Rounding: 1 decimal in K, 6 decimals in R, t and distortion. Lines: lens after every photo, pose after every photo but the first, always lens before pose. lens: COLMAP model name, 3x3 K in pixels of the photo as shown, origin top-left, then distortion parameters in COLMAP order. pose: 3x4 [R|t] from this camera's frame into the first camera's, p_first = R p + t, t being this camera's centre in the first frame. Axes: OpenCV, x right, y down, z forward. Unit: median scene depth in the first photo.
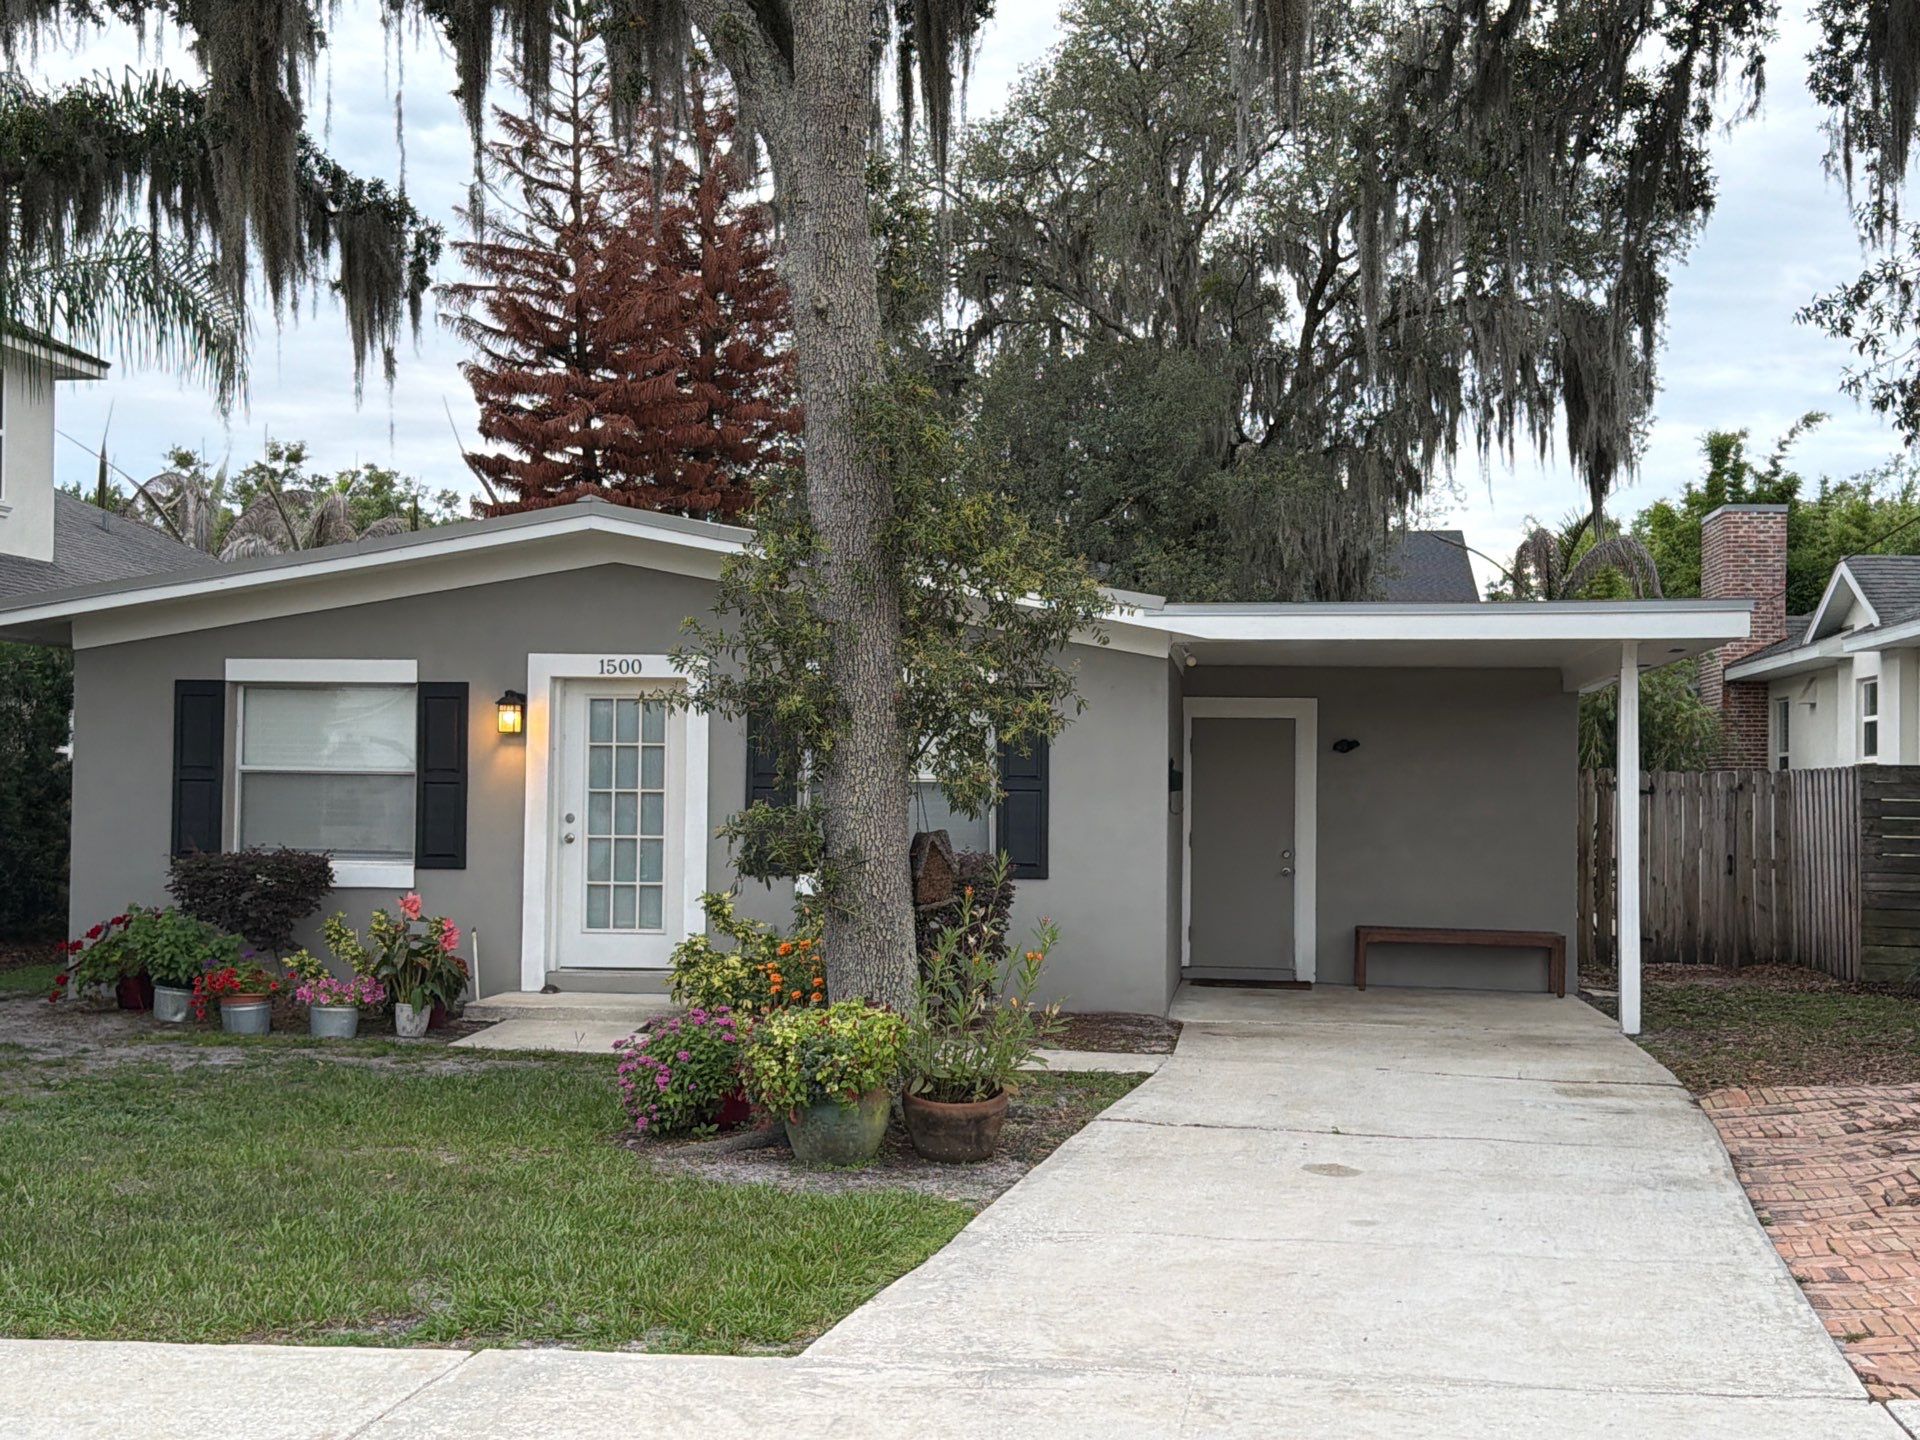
lens RADIAL K [[2309.5, 0, 961.0], [0, 2309.5, 736.1], [0, 0, 1]] dist [0.194119, -0.434885]
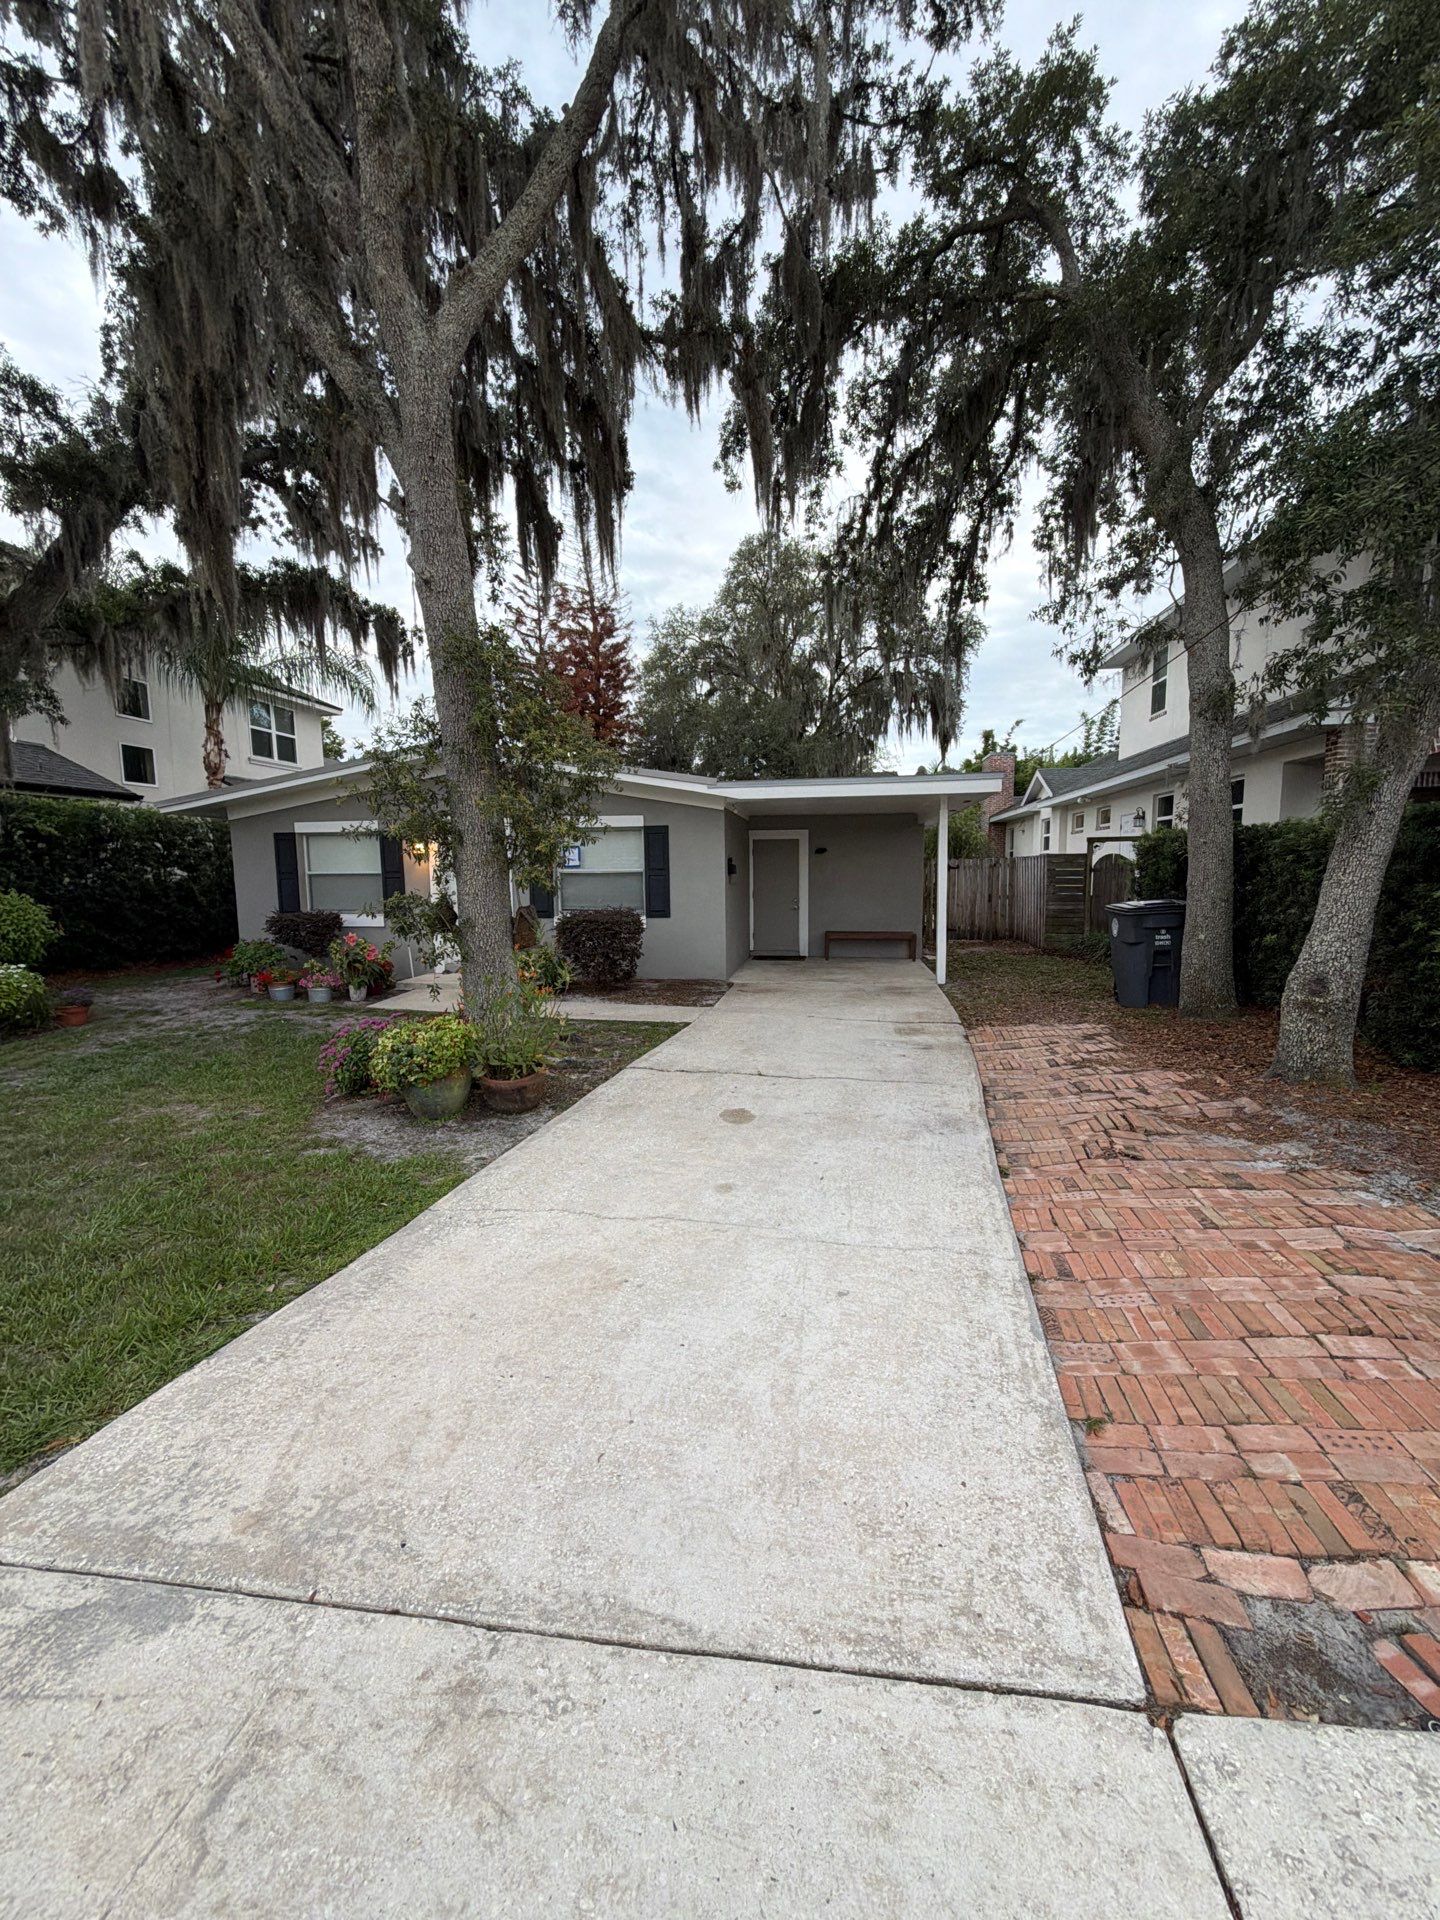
lens RADIAL K [[764.8, 0, 727.0], [0, 764.8, 959.6], [0, 0, 1]] dist [-0.001677, 0.000003]
pose [[0.999649, -0.021158, -0.015953, 0.085405], [0.023184, 0.989893, 0.139907, 0.002793], [0.012831, -0.140227, 0.990036, 0.259207]]
